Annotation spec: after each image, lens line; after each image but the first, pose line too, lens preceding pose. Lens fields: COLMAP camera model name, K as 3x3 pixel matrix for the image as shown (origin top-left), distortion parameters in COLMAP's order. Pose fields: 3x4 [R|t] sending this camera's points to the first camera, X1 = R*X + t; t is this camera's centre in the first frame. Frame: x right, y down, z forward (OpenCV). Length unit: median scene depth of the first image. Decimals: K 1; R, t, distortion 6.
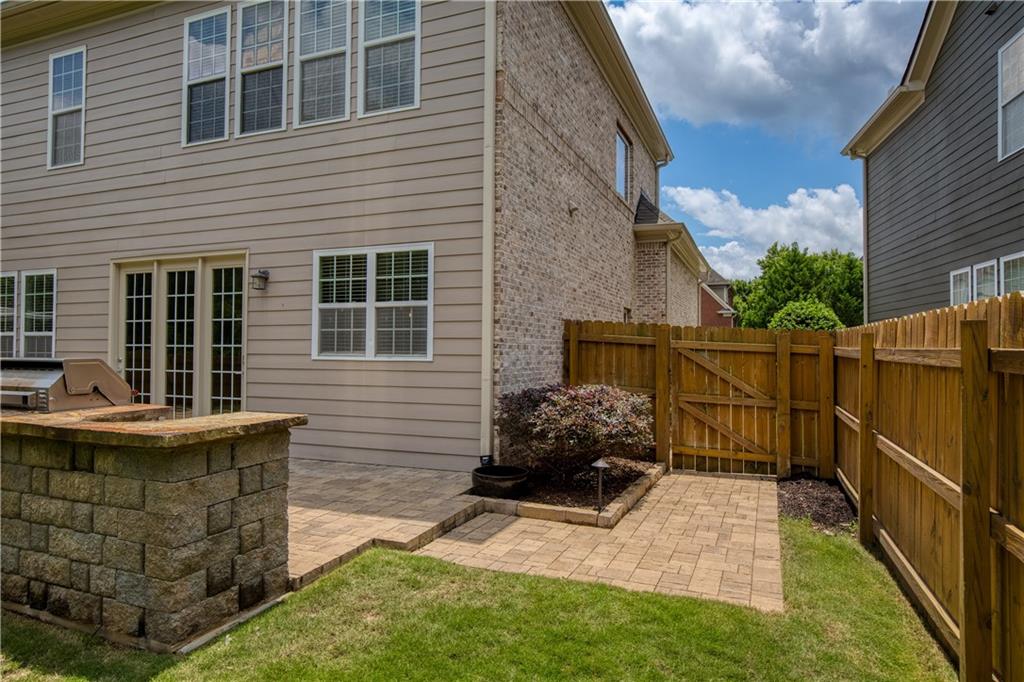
lens RADIAL K [[606.6, 0, 517.8], [0, 606.6, 337.4], [0, 0, 1]] dist [-0.004945, -0.000186]
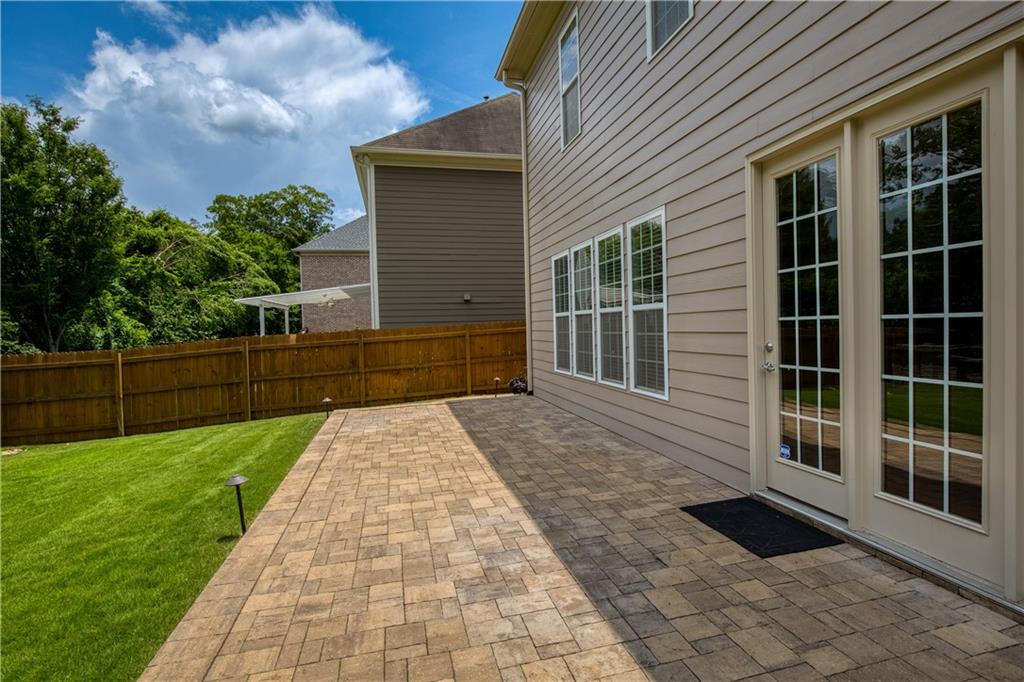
lens RADIAL K [[516.9, 0, 522.0], [0, 516.9, 342.1], [0, 0, 1]] dist [-0.043176, 0.014190]
pose [[0.589889, 0.002707, -0.807479, -0.468008], [0.045833, 0.998270, 0.036829, 0.006985], [0.806182, -0.058734, 0.588745, 0.624296]]
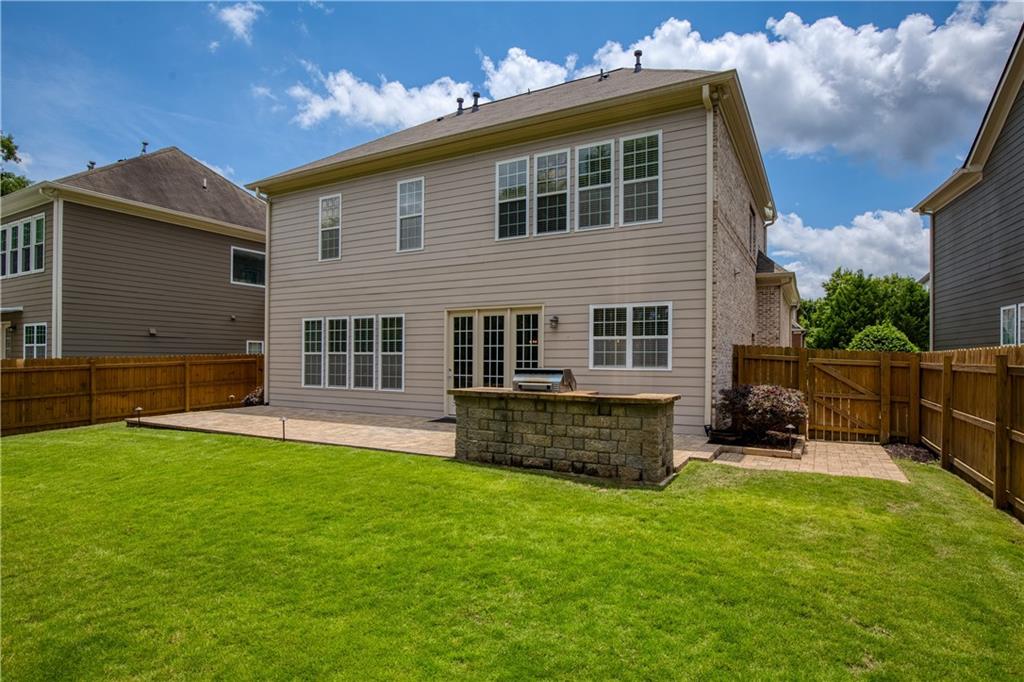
lens RADIAL K [[540.9, 0, 519.2], [0, 540.9, 360.2], [0, 0, 1]] dist [-0.021109, 0.001896]
pose [[0.992751, 0.001066, -0.120189, -0.322648], [0.001134, 0.999833, 0.018232, -0.016045], [0.120188, -0.018237, 0.992584, -0.476970]]
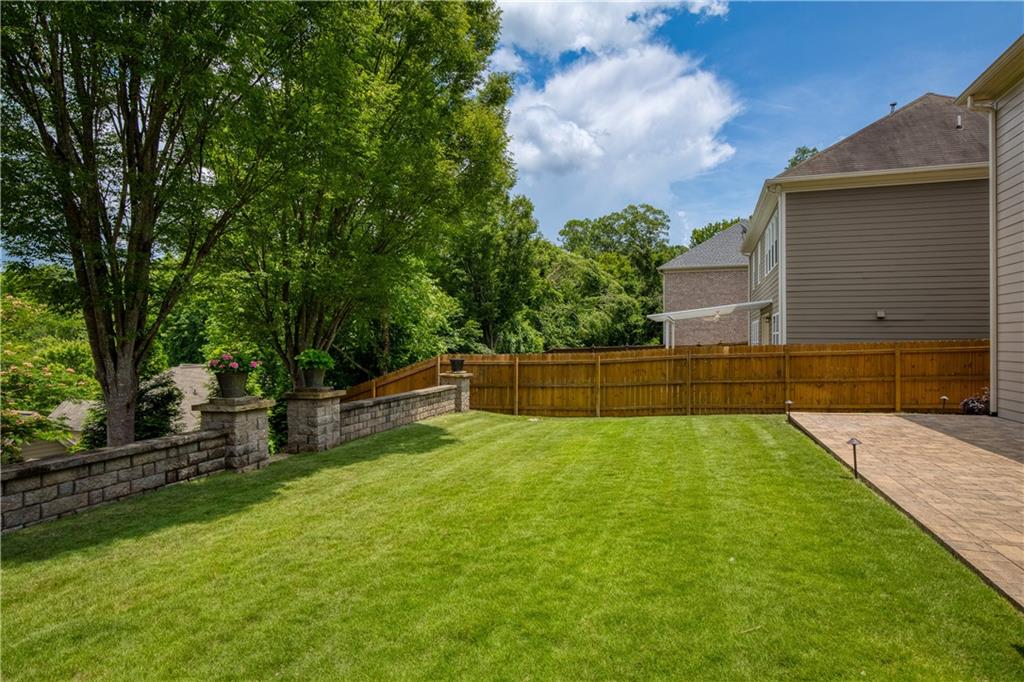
lens RADIAL K [[534.2, 0, 524.6], [0, 534.2, 337.6], [0, 0, 1]] dist [-0.019527, 0.001433]
pose [[0.061905, -0.014841, -0.997972, -0.271037], [0.015729, 0.999780, -0.013892, -0.006482], [0.997958, -0.014837, 0.062124, 0.162539]]
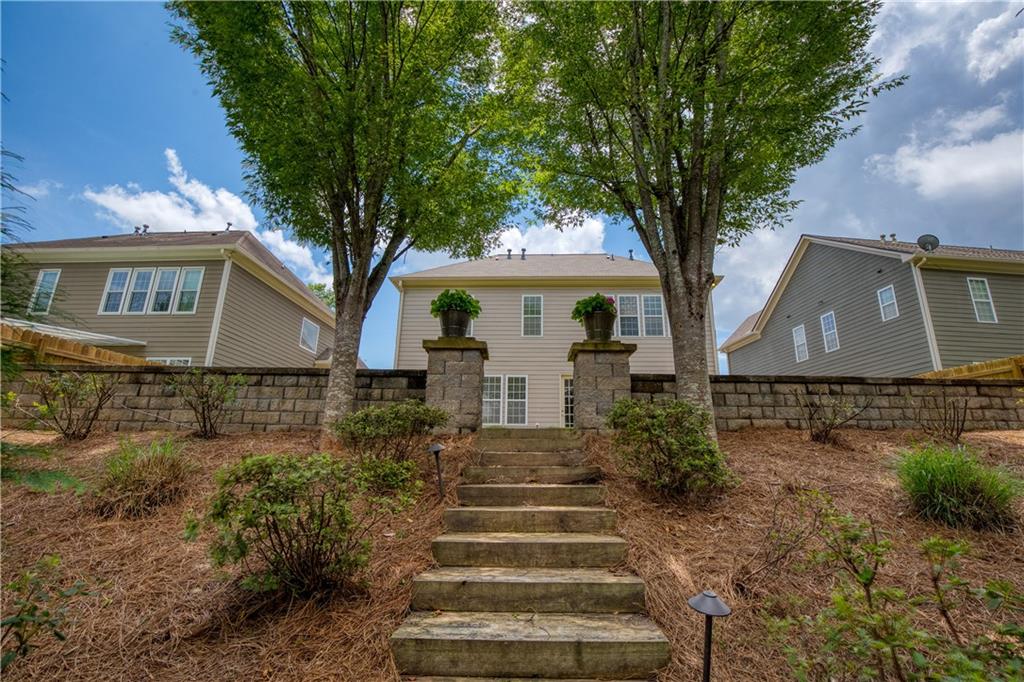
lens RADIAL K [[473.5, 0, 521.0], [0, 473.5, 345.6], [0, 0, 1]] dist [-0.020251, 0.000164]
pose [[0.943891, 0.090716, 0.317555, -1.659050], [-0.014654, 0.972092, -0.234142, 0.272104], [-0.329933, 0.216351, 0.918878, -0.995068]]
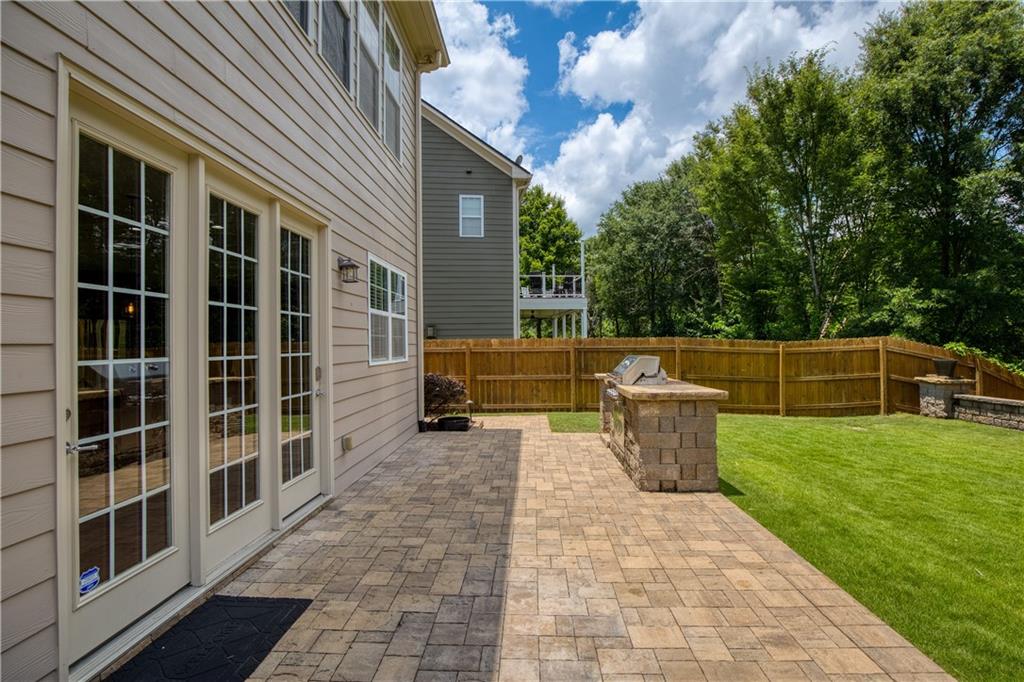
lens RADIAL K [[479.6, 0, 524.4], [0, 479.6, 336.0], [0, 0, 1]] dist [-0.027152, -0.000038]
pose [[-0.360698, 0.015183, 0.932559, -1.036182], [-0.007877, 0.999782, -0.019324, 0.001619], [-0.932650, -0.014316, -0.360499, 0.956907]]
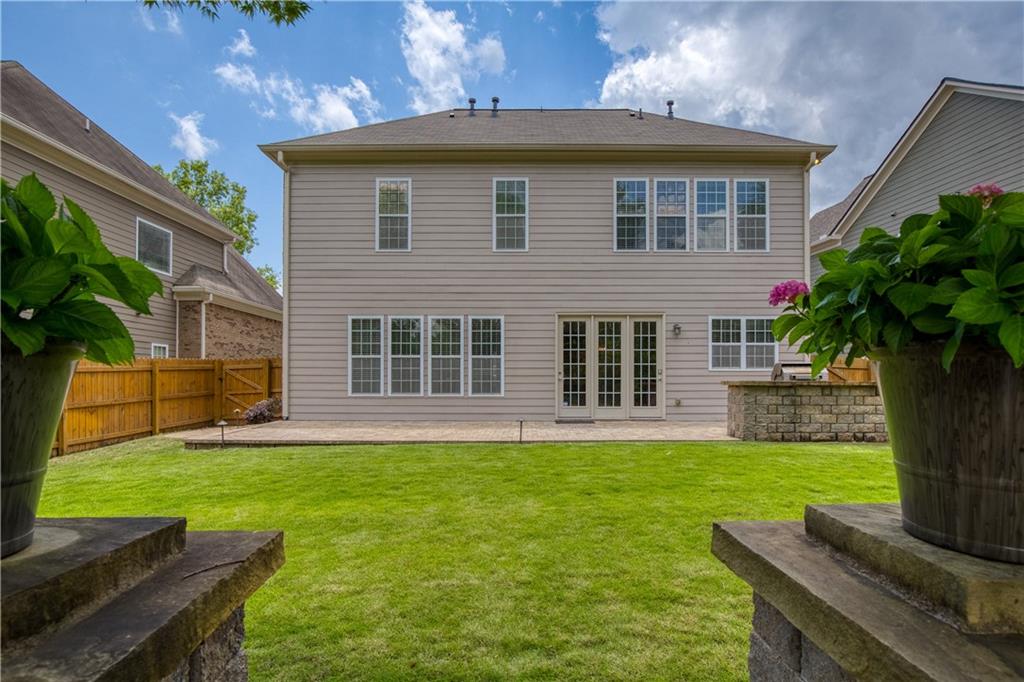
lens RADIAL K [[541.3, 0, 518.1], [0, 541.3, 387.3], [0, 0, 1]] dist [-0.019988, -0.000244]
pose [[0.930350, -0.006156, 0.366620, -1.438542], [-0.003123, 0.999690, 0.024712, 0.044699], [-0.366658, -0.024136, 0.930042, -0.383457]]
